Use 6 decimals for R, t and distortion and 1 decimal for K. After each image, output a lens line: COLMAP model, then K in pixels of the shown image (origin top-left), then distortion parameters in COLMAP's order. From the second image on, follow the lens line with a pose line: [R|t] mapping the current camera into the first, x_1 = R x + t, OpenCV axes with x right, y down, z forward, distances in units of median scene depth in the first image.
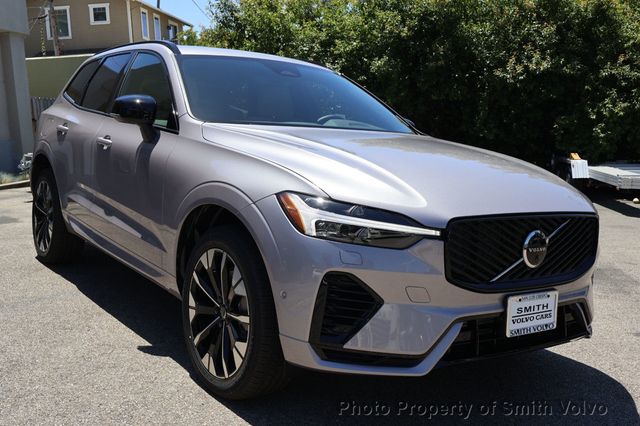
lens RADIAL K [[692.9, 0, 319.8], [0, 692.9, 214.0], [0, 0, 1]] dist [0.002498, 0.000000]
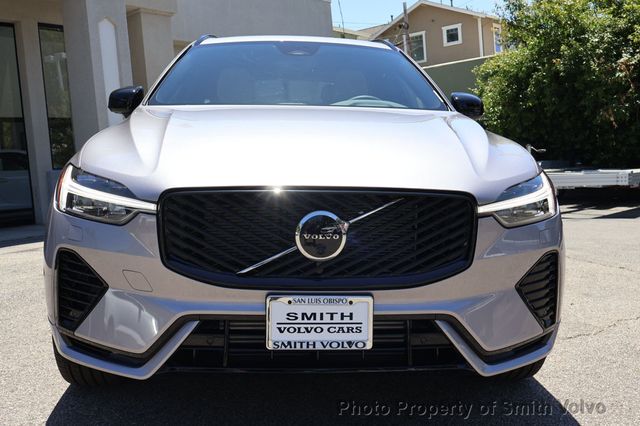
lens RADIAL K [[688.4, 0, 321.5], [0, 688.4, 210.6], [0, 0, 1]] dist [0.015565, 0.000000]
pose [[0.846663, 0.011840, -0.531997, 0.707186], [-0.029450, 0.999263, -0.024631, 0.042037], [0.531314, 0.036522, 0.846388, 0.380316]]
